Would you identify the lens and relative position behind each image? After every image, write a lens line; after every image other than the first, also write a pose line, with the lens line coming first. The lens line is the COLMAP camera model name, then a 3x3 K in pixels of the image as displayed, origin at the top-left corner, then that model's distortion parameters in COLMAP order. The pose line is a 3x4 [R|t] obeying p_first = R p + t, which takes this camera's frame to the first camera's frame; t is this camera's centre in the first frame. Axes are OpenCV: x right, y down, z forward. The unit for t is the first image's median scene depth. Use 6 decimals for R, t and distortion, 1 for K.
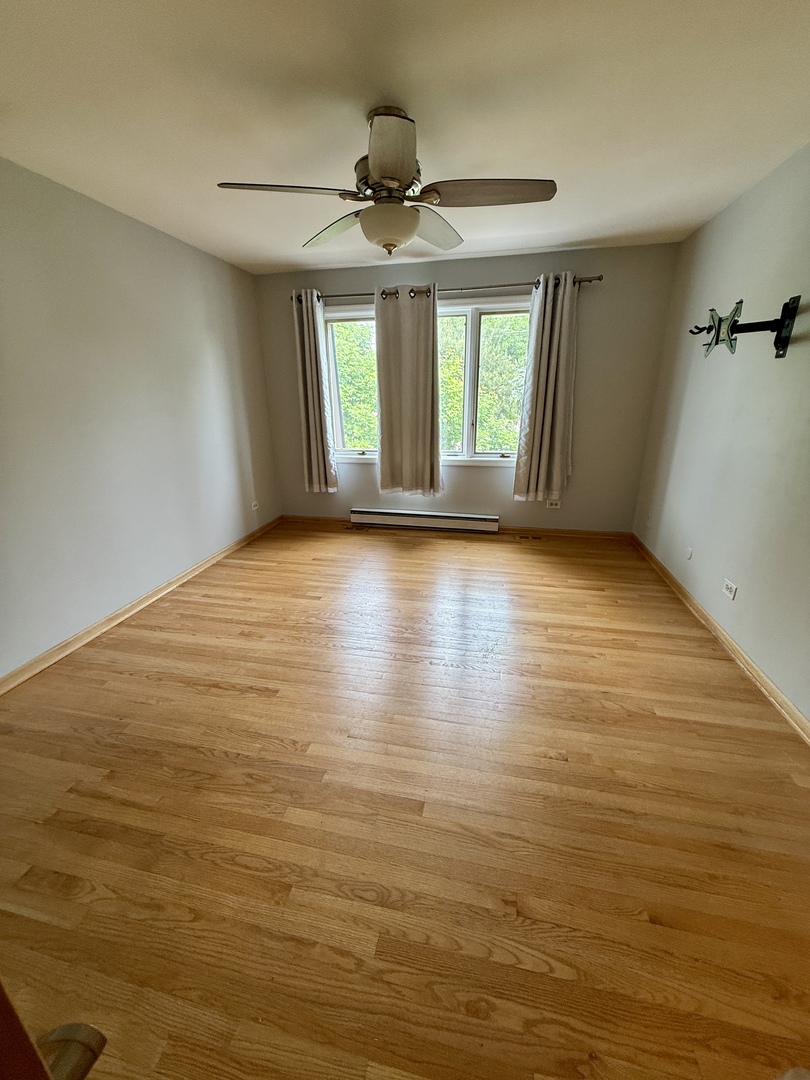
lens RADIAL K [[429.2, 0, 405.5], [0, 429.2, 540.3], [0, 0, 1]] dist [-0.001231, 0.000020]
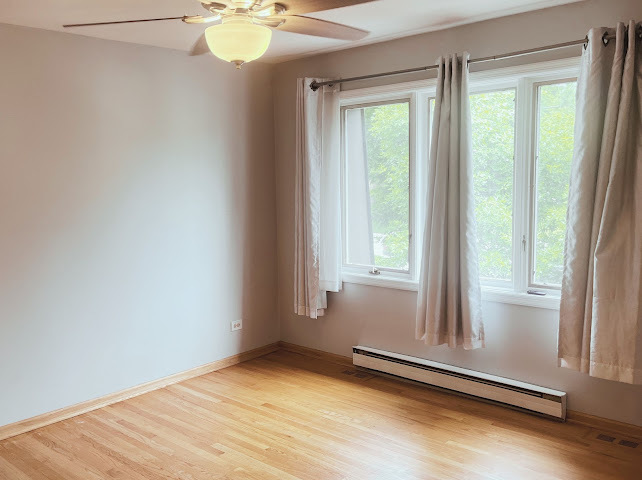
lens RADIAL K [[656.6, 0, 320.2], [0, 656.6, 240.2], [0, 0, 1]] dist [0.024365, 0.000000]
pose [[0.841567, 0.048415, -0.537979, 0.478282], [-0.168334, 0.969883, -0.176042, -0.048759], [0.513253, 0.238712, 0.824371, 0.023314]]
